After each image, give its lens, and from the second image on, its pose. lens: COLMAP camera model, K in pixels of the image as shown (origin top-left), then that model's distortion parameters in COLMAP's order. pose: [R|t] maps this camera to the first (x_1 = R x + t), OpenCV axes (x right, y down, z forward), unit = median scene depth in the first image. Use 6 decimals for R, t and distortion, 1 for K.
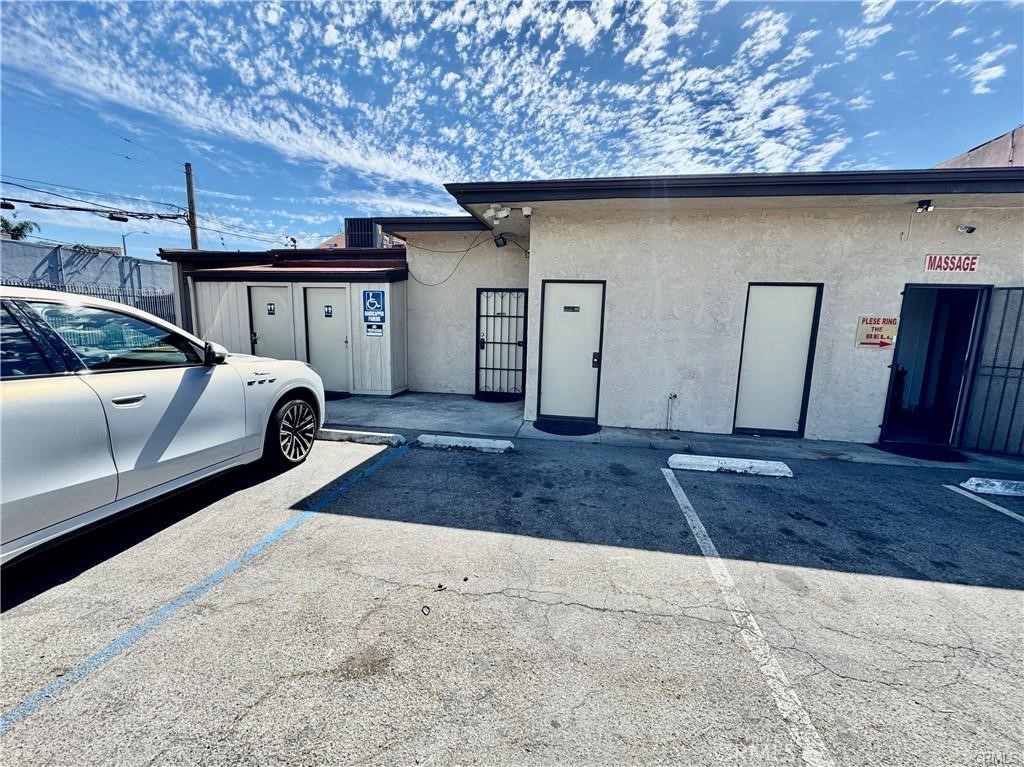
lens RADIAL K [[413.7, 0, 514.6], [0, 413.7, 396.3], [0, 0, 1]] dist [-0.000005, 0.000048]
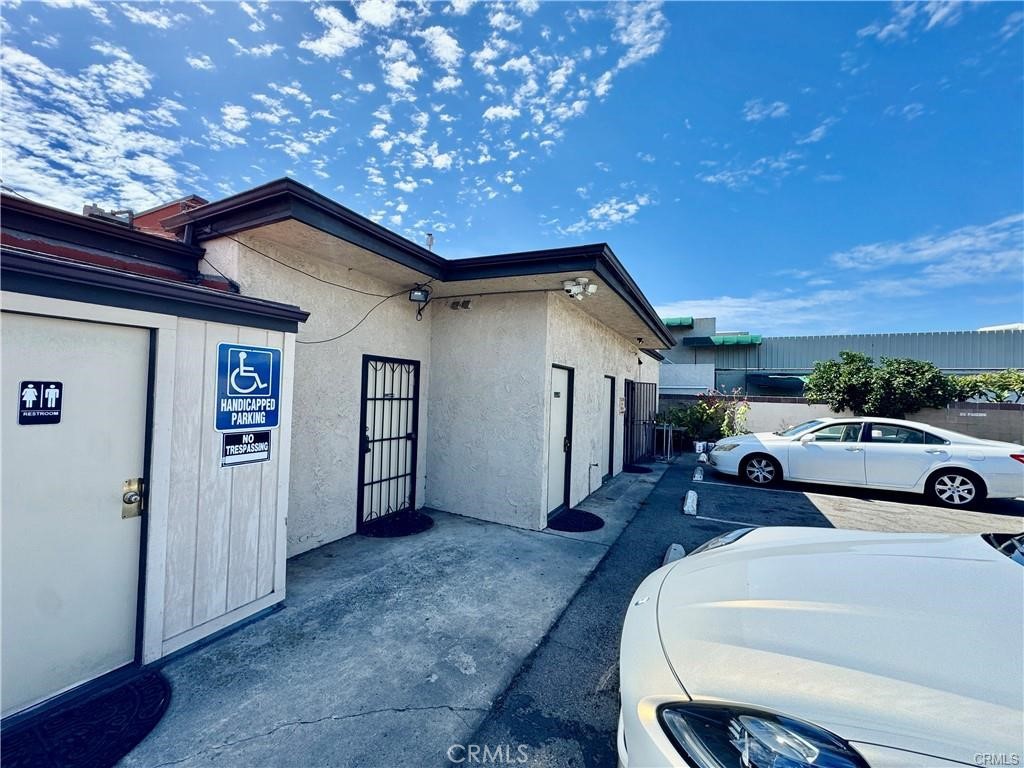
lens RADIAL K [[408.6, 0, 512.5], [0, 408.6, 381.8], [0, 0, 1]] dist [-0.003039, -0.000070]
pose [[0.294319, 0.006640, 0.955684, -0.588603], [0.150719, 0.987140, -0.053275, -0.151612], [-0.943748, 0.159720, 0.289533, 0.602837]]
